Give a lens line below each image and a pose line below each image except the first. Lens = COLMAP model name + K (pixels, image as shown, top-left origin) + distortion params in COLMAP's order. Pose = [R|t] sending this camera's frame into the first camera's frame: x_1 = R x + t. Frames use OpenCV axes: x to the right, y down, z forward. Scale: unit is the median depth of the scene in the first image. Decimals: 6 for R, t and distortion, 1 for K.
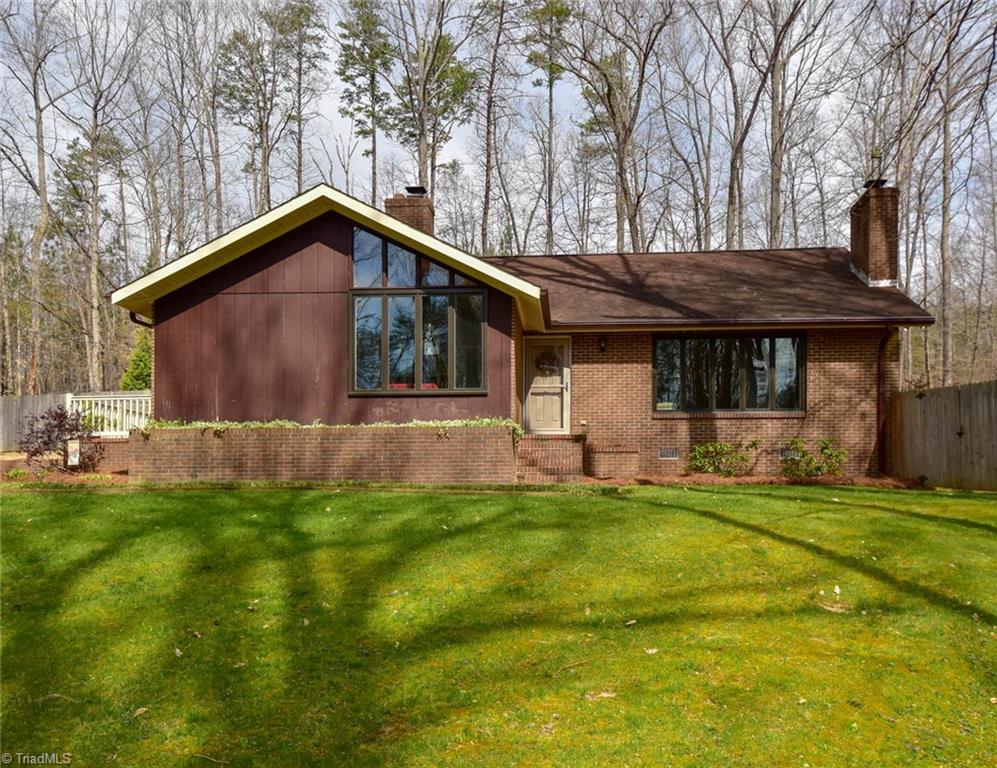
lens RADIAL K [[877.0, 0, 498.5], [0, 877.0, 384.0], [0, 0, 1]] dist [0.077866, -0.004409]
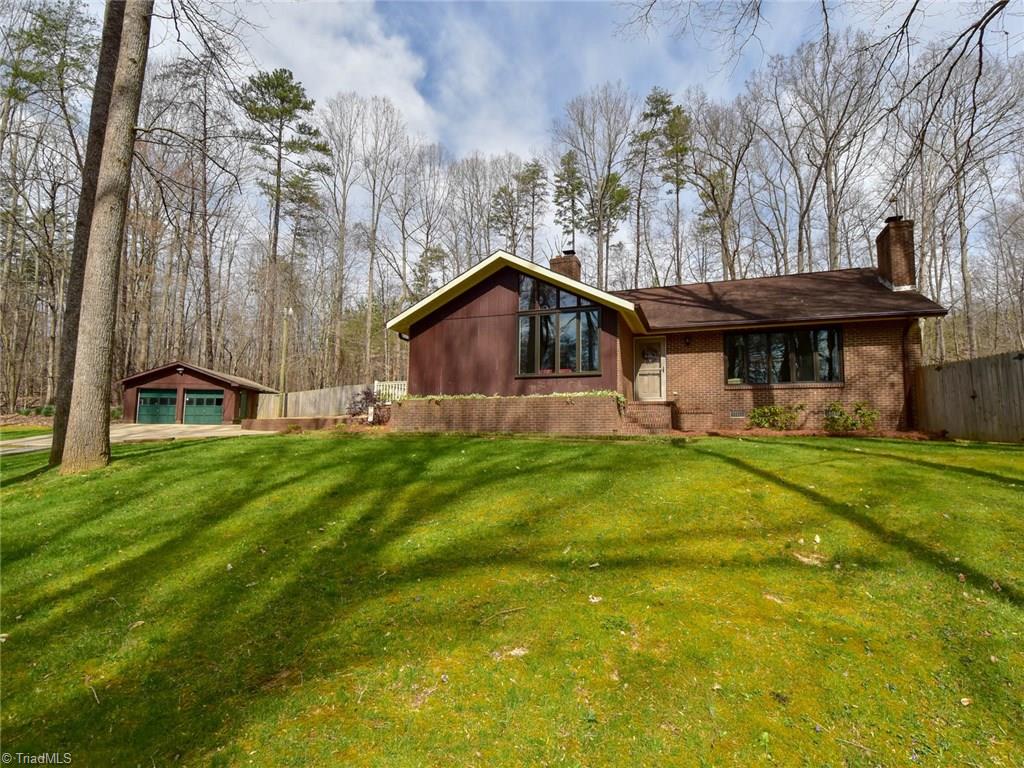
lens RADIAL K [[508.3, 0, 512.9], [0, 508.3, 347.2], [0, 0, 1]] dist [0.038265, -0.026675]
pose [[0.964014, -0.038384, -0.263066, 0.072250], [0.024396, 0.998119, -0.056235, 0.009447], [0.264730, 0.047794, 0.963137, 0.106776]]
